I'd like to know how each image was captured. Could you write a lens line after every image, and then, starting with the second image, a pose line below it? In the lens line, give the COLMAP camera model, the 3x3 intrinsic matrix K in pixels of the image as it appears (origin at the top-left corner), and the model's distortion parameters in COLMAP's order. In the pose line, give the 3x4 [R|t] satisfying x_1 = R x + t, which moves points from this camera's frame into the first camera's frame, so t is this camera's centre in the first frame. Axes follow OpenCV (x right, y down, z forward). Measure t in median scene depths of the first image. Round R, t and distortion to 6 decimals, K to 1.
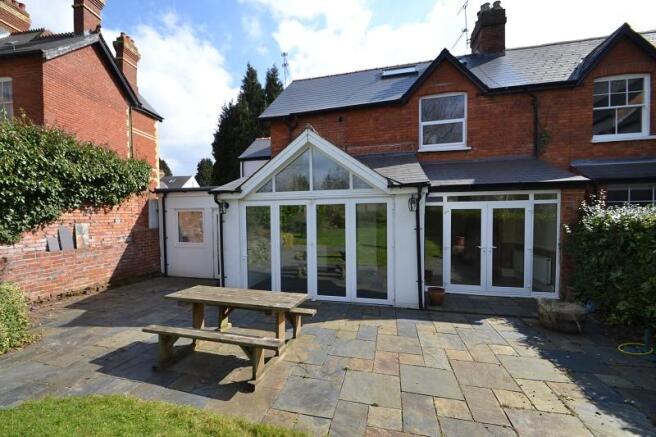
lens RADIAL K [[288.1, 0, 328.0], [0, 288.1, 218.5], [0, 0, 1]] dist [0.000857, -0.000077]
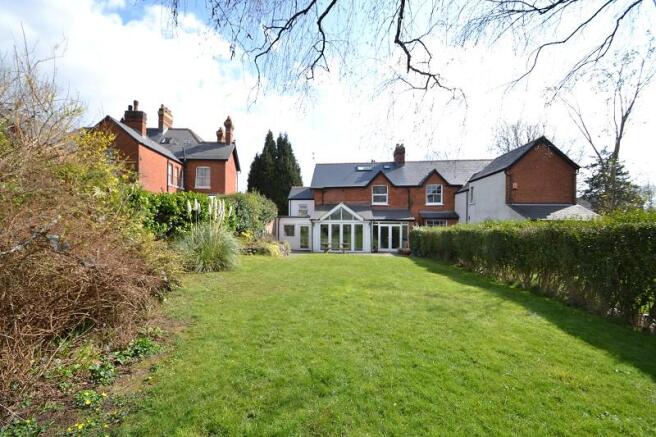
lens RADIAL K [[288.1, 0, 328.0], [0, 288.1, 218.5], [0, 0, 1]] dist [0.000857, -0.000077]
pose [[0.988271, 0.020930, 0.151268, -0.708192], [-0.015564, 0.999210, -0.036567, 0.010495], [-0.151914, 0.033783, 0.987816, -2.286591]]
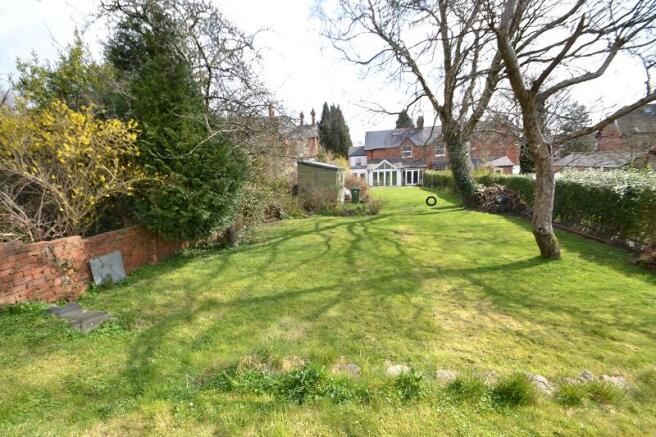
lens RADIAL K [[288.1, 0, 328.0], [0, 288.1, 218.5], [0, 0, 1]] dist [0.000857, -0.000077]
pose [[0.997946, -0.048040, 0.042385, -1.533162], [0.040242, 0.984837, 0.168750, -0.139681], [-0.049849, -0.166698, 0.984747, -5.048557]]
